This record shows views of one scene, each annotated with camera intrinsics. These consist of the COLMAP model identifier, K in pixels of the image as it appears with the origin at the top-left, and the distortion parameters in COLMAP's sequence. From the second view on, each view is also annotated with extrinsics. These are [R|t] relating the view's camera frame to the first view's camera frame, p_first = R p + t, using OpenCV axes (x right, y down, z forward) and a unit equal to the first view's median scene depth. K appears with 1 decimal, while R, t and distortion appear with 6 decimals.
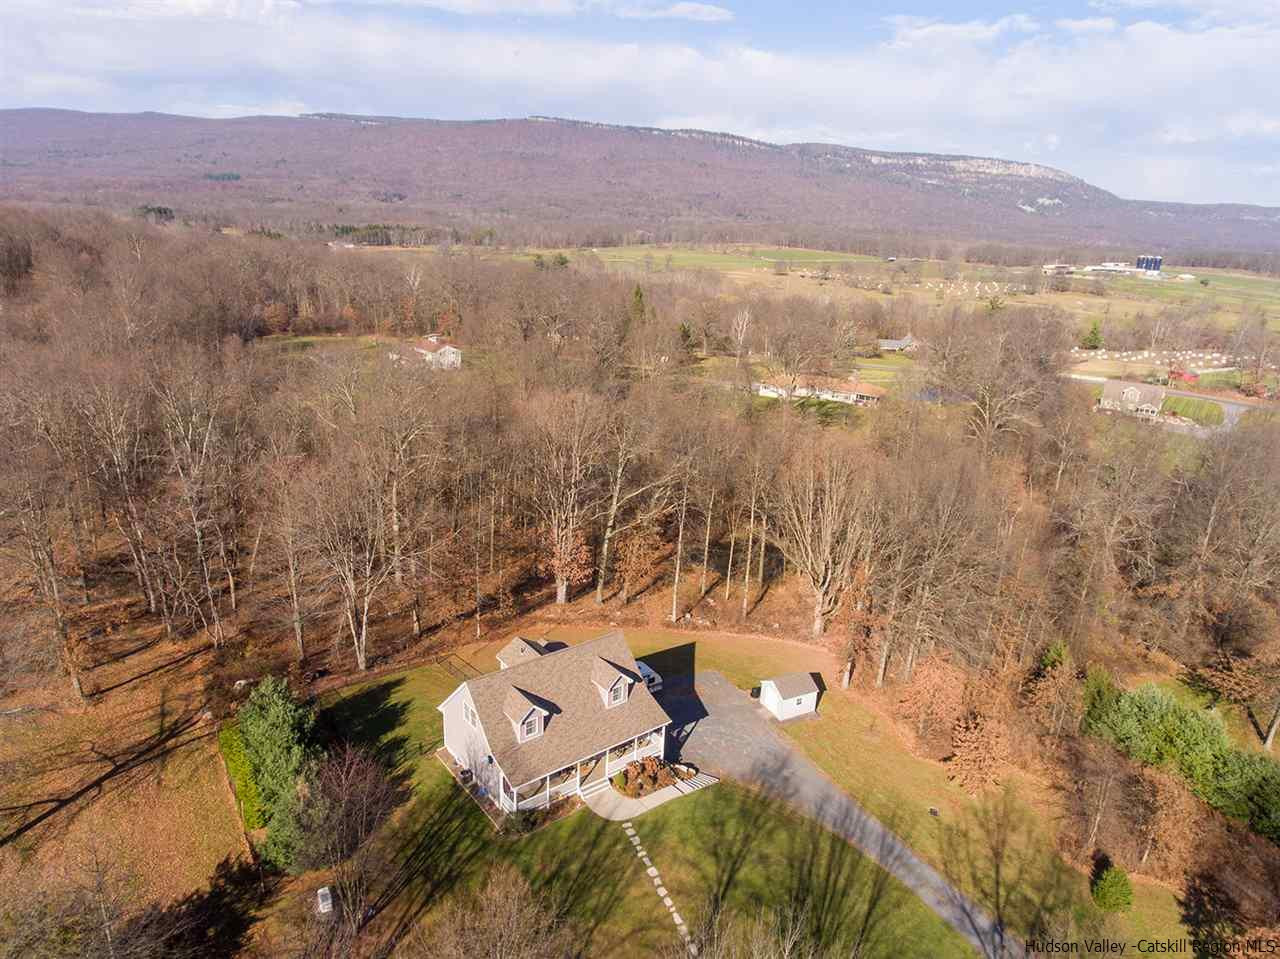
lens RADIAL K [[766.1, 0, 640.0], [0, 766.1, 479.5], [0, 0, 1]] dist [-0.010173, -0.001361]
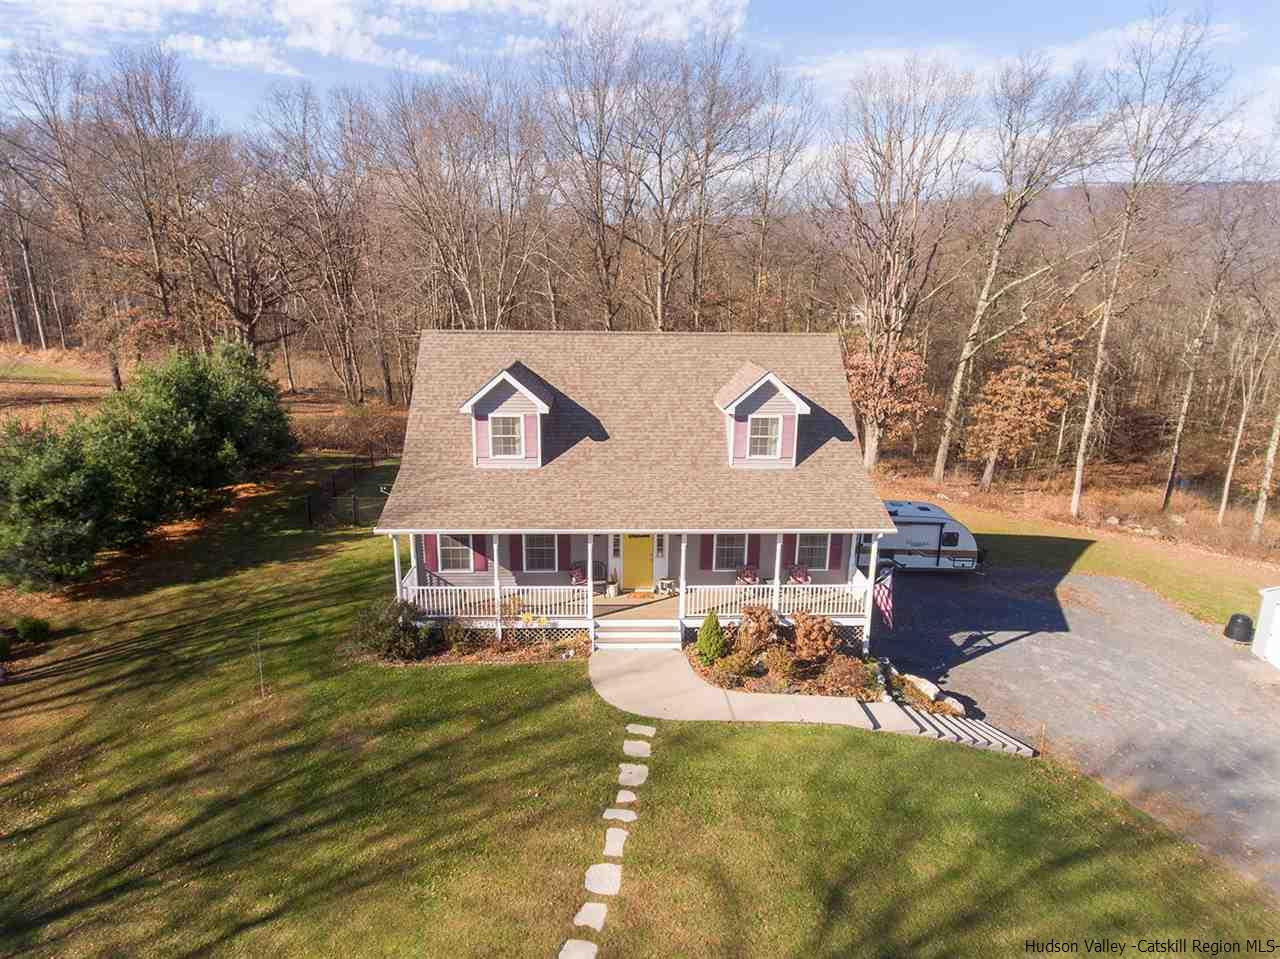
lens RADIAL K [[766.1, 0, 640.0], [0, 766.1, 479.5], [0, 0, 1]] dist [-0.010173, -0.001361]
pose [[0.817491, 0.113733, -0.564600, 0.144959], [-0.141356, 0.989945, -0.005256, 0.321083], [0.558325, 0.084107, 0.825348, 0.664989]]
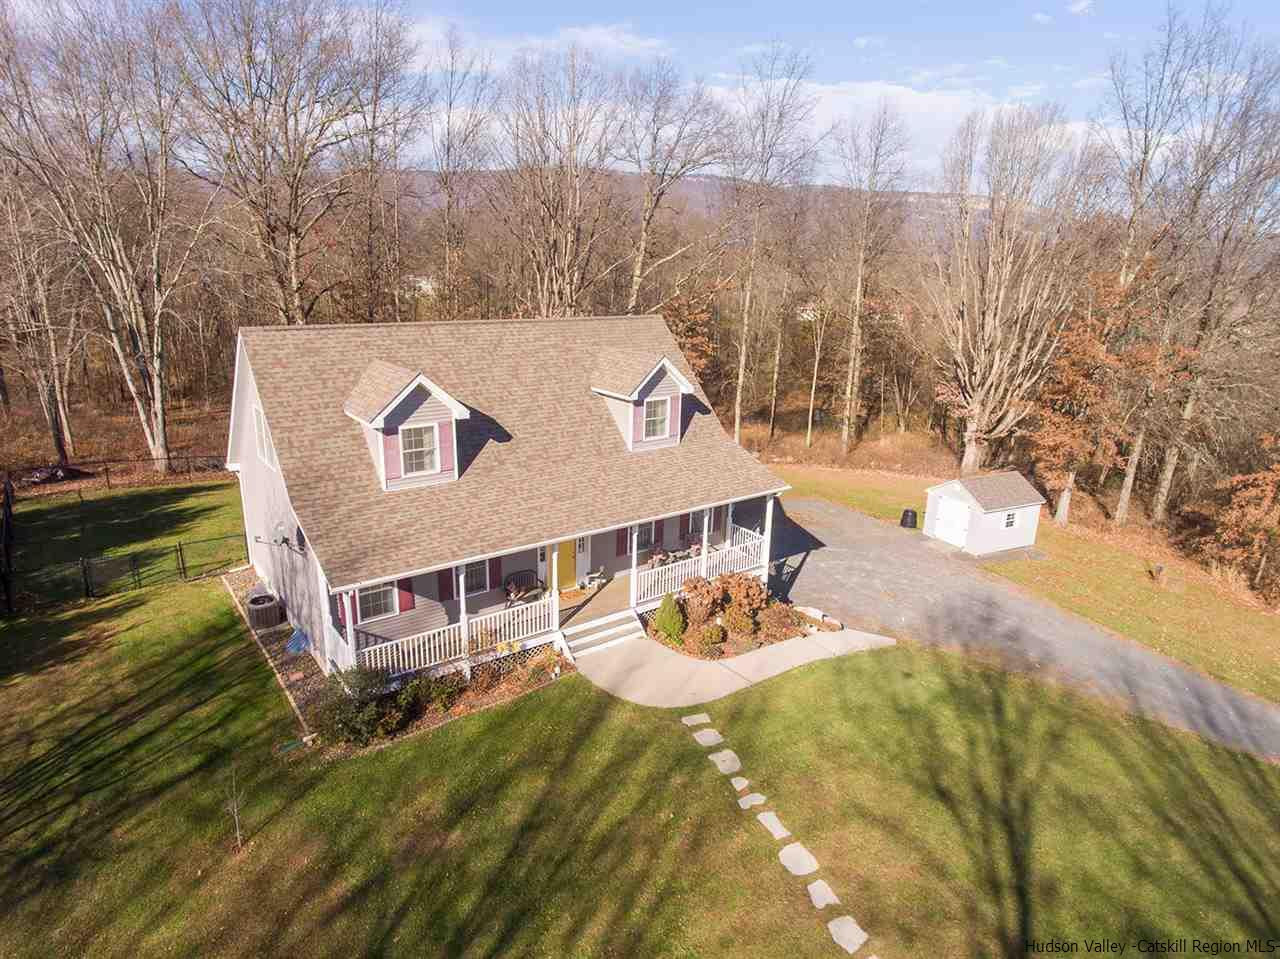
lens RADIAL K [[747.4, 0, 640.0], [0, 747.4, 479.5], [0, 0, 1]] dist [-0.003754, -0.000621]
pose [[0.999774, -0.010969, -0.018196, -0.031979], [0.010965, 0.999940, -0.000300, 0.320944], [0.018198, 0.000100, 0.999834, 0.622529]]
